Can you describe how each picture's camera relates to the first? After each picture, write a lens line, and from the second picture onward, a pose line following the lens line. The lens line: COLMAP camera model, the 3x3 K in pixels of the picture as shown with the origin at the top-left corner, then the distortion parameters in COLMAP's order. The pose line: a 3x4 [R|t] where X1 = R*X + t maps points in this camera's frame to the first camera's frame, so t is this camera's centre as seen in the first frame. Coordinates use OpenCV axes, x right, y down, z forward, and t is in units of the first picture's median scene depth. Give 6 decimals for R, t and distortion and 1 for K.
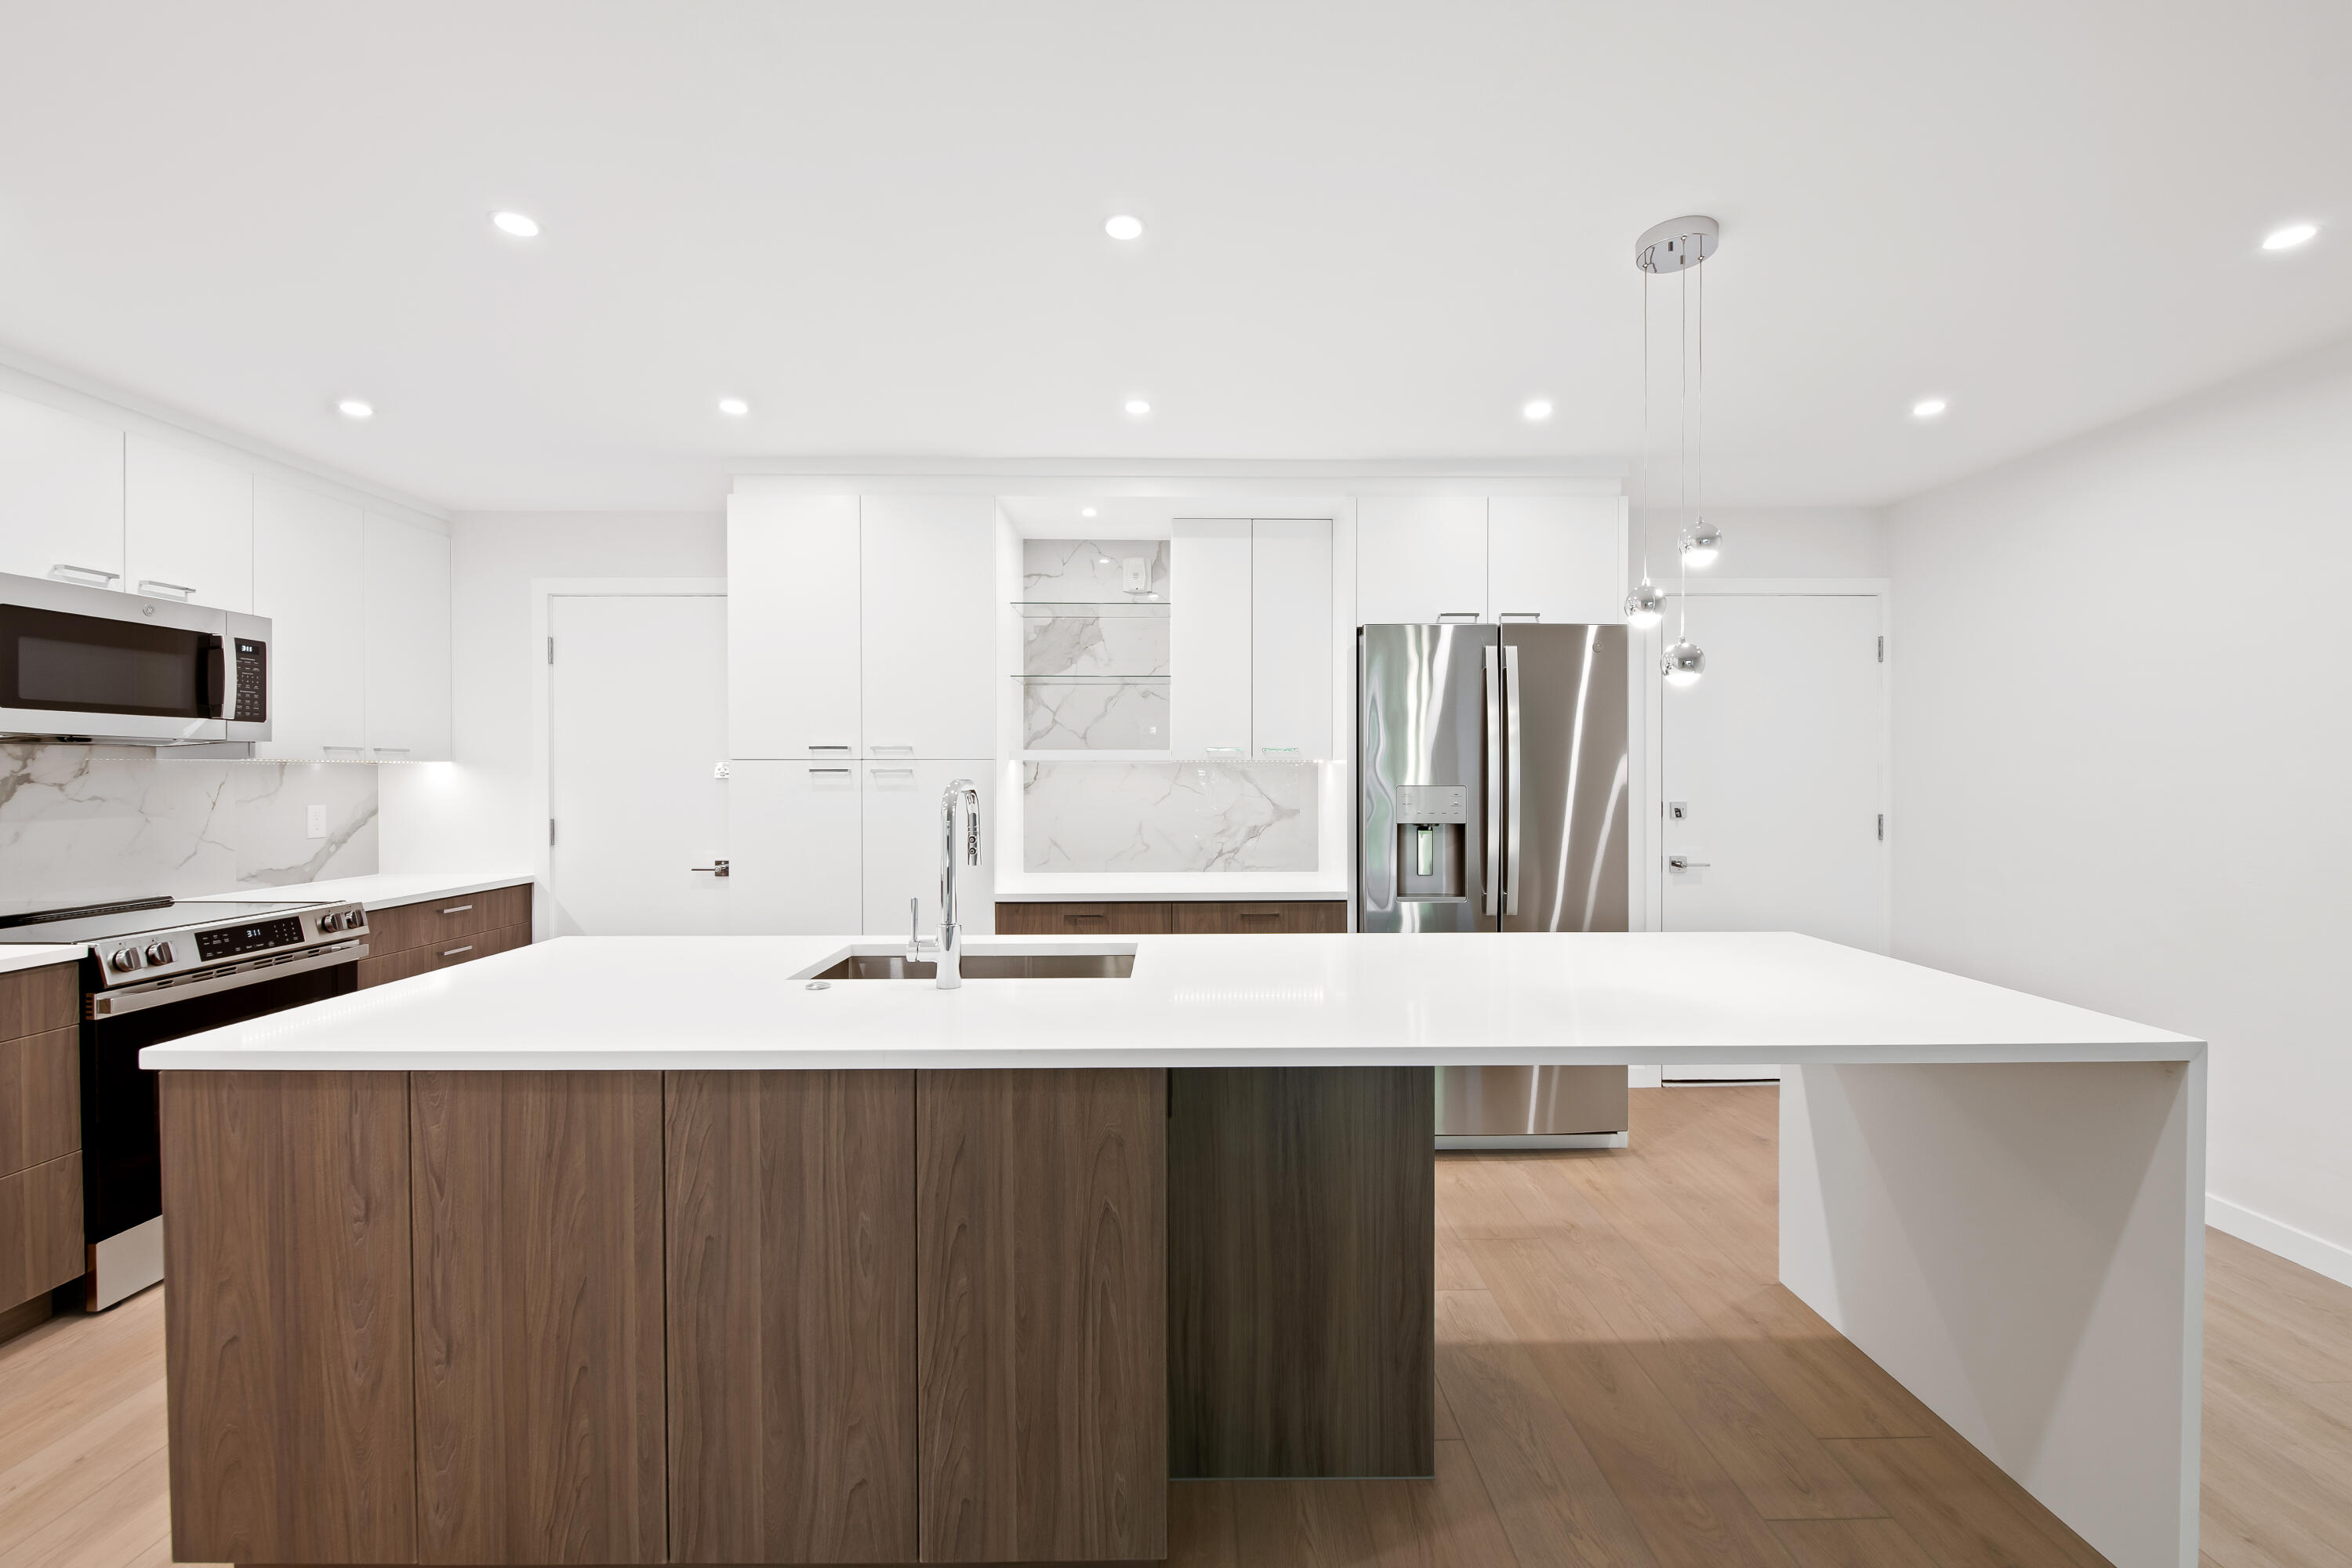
lens RADIAL K [[950.4, 0, 1179.8], [0, 950.4, 782.2], [0, 0, 1]] dist [0.001927, -0.002872]
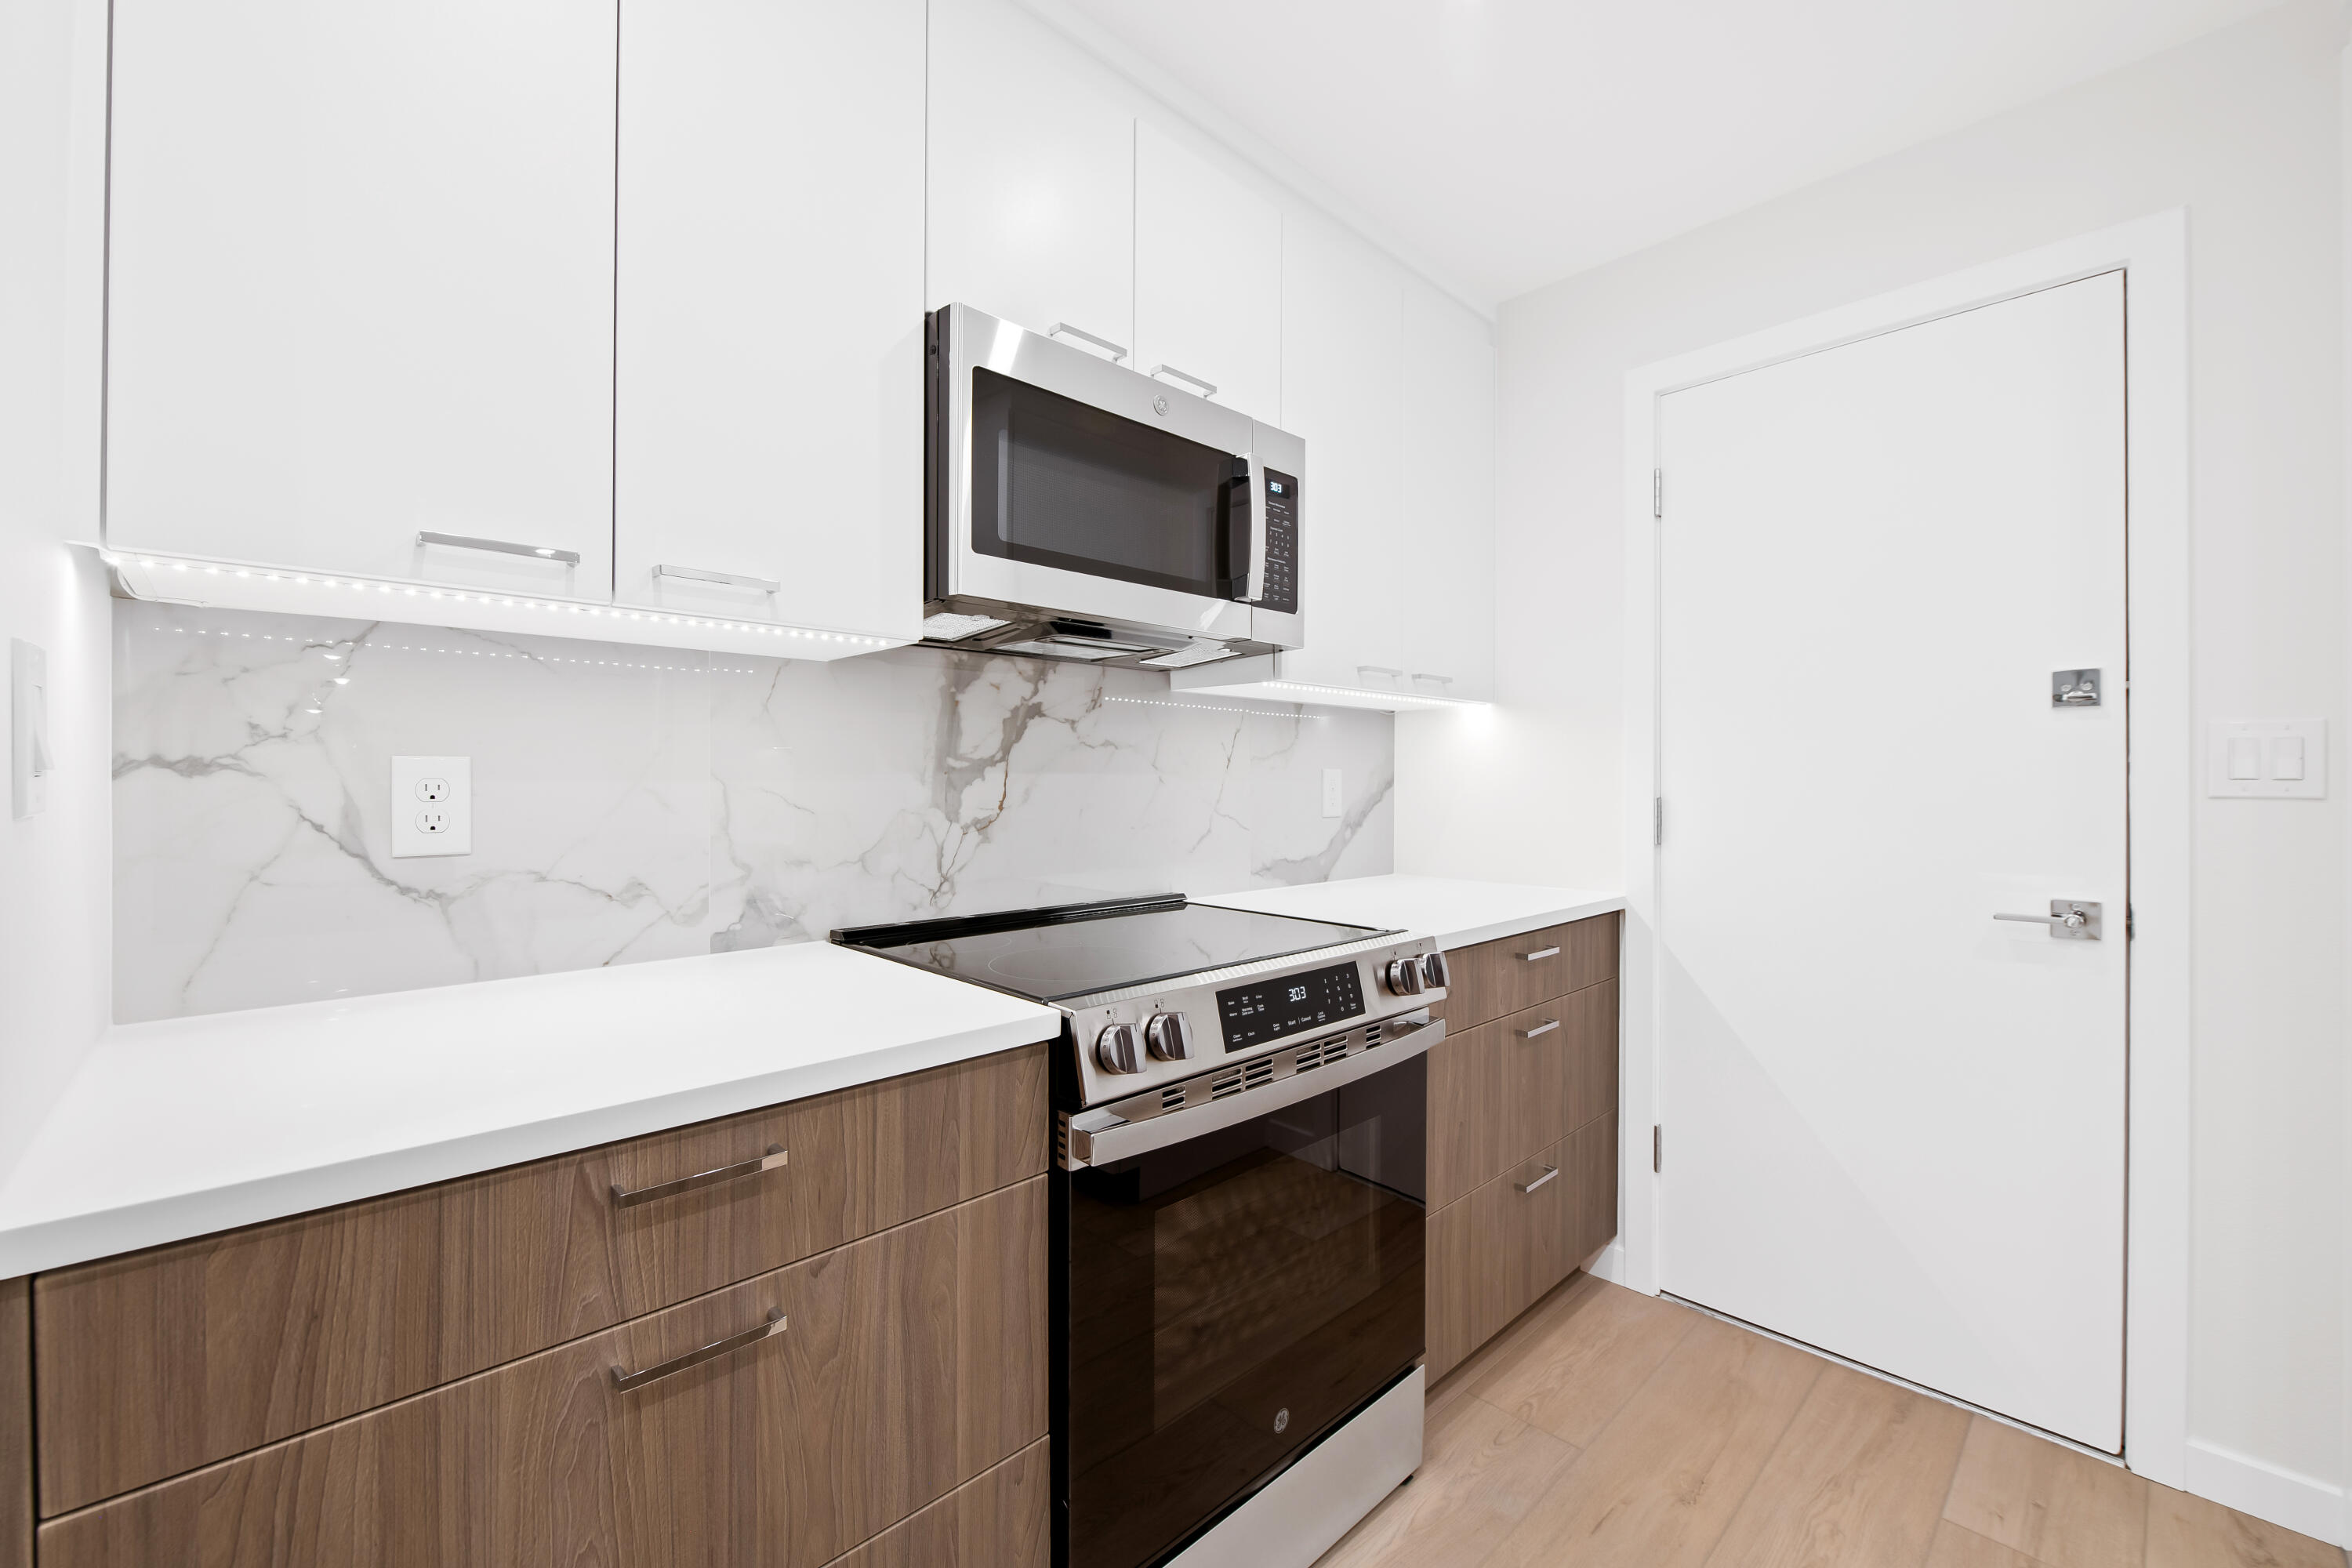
lens RADIAL K [[950.4, 0, 1179.8], [0, 950.4, 782.2], [0, 0, 1]] dist [0.001927, -0.002872]
pose [[0.681673, 0.003407, -0.731649, -0.594028], [-0.008979, 0.999953, -0.003709, 0.045579], [0.731602, 0.009098, 0.681672, 0.558502]]
